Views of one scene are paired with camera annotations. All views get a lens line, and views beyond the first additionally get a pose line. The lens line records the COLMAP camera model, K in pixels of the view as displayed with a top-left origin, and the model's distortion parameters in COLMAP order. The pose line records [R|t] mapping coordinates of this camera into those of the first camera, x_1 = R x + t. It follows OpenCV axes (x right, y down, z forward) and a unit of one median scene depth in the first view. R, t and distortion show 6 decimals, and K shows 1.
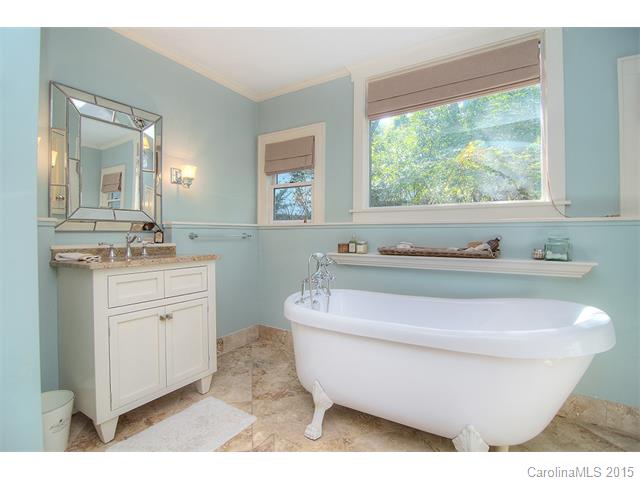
lens RADIAL K [[318.0, 0, 316.9], [0, 318.0, 241.6], [0, 0, 1]] dist [-0.001850, -0.014903]
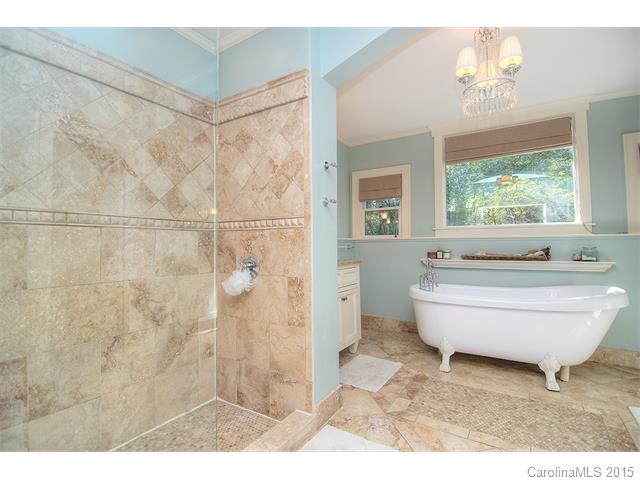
lens RADIAL K [[318.0, 0, 316.9], [0, 318.0, 241.6], [0, 0, 1]] dist [-0.001850, -0.014903]
pose [[0.999976, -0.006595, -0.002240, -0.534740], [0.006510, 0.999328, -0.036085, 0.008856], [0.002476, 0.036070, 0.999346, -0.519913]]
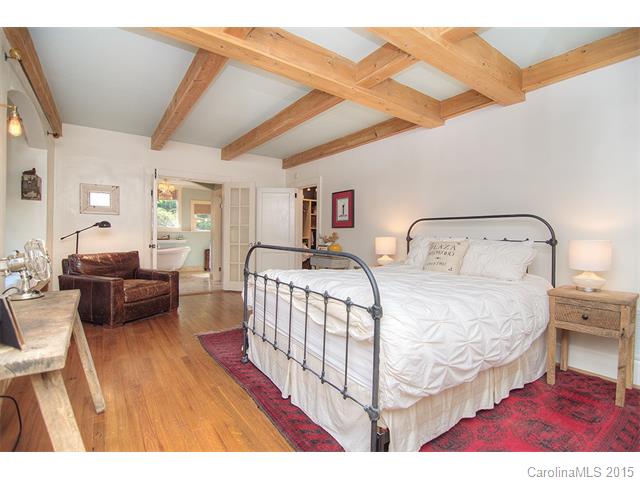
lens RADIAL K [[318.0, 0, 316.9], [0, 318.0, 241.6], [0, 0, 1]] dist [-0.001850, -0.014903]
pose [[0.377534, -0.010273, 0.925939, -2.759280], [0.003766, 0.999947, 0.009559, 0.045985], [-0.925988, -0.000122, 0.377553, -2.590029]]
